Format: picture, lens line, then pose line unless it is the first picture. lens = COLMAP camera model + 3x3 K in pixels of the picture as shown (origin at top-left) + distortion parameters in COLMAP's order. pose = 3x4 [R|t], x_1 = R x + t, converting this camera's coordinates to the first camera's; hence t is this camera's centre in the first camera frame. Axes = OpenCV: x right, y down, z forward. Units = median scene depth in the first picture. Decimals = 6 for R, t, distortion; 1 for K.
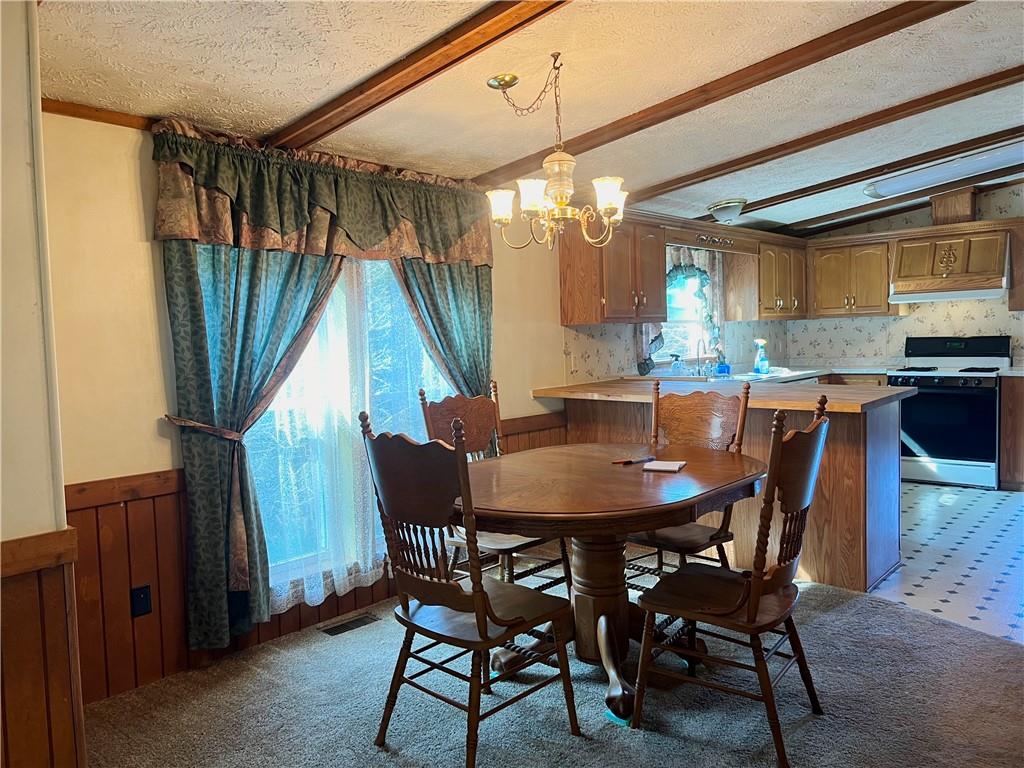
lens RADIAL K [[763.5, 0, 512.0], [0, 763.5, 384.0], [0, 0, 1]] dist [0.006196, 0.000058]
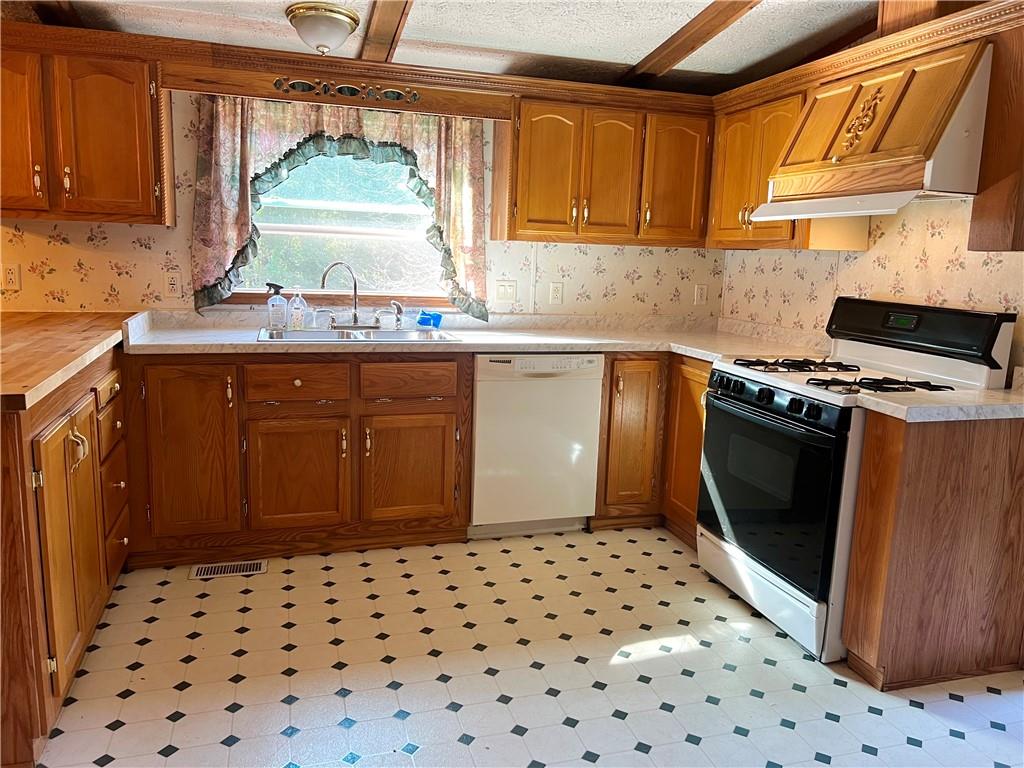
lens RADIAL K [[763.5, 0, 512.0], [0, 763.5, 384.0], [0, 0, 1]] dist [0.006196, 0.000058]
pose [[0.851190, 0.151411, -0.502543, 1.053444], [-0.098959, 0.986610, 0.129643, -0.087180], [0.515444, -0.060620, 0.854776, 0.857804]]
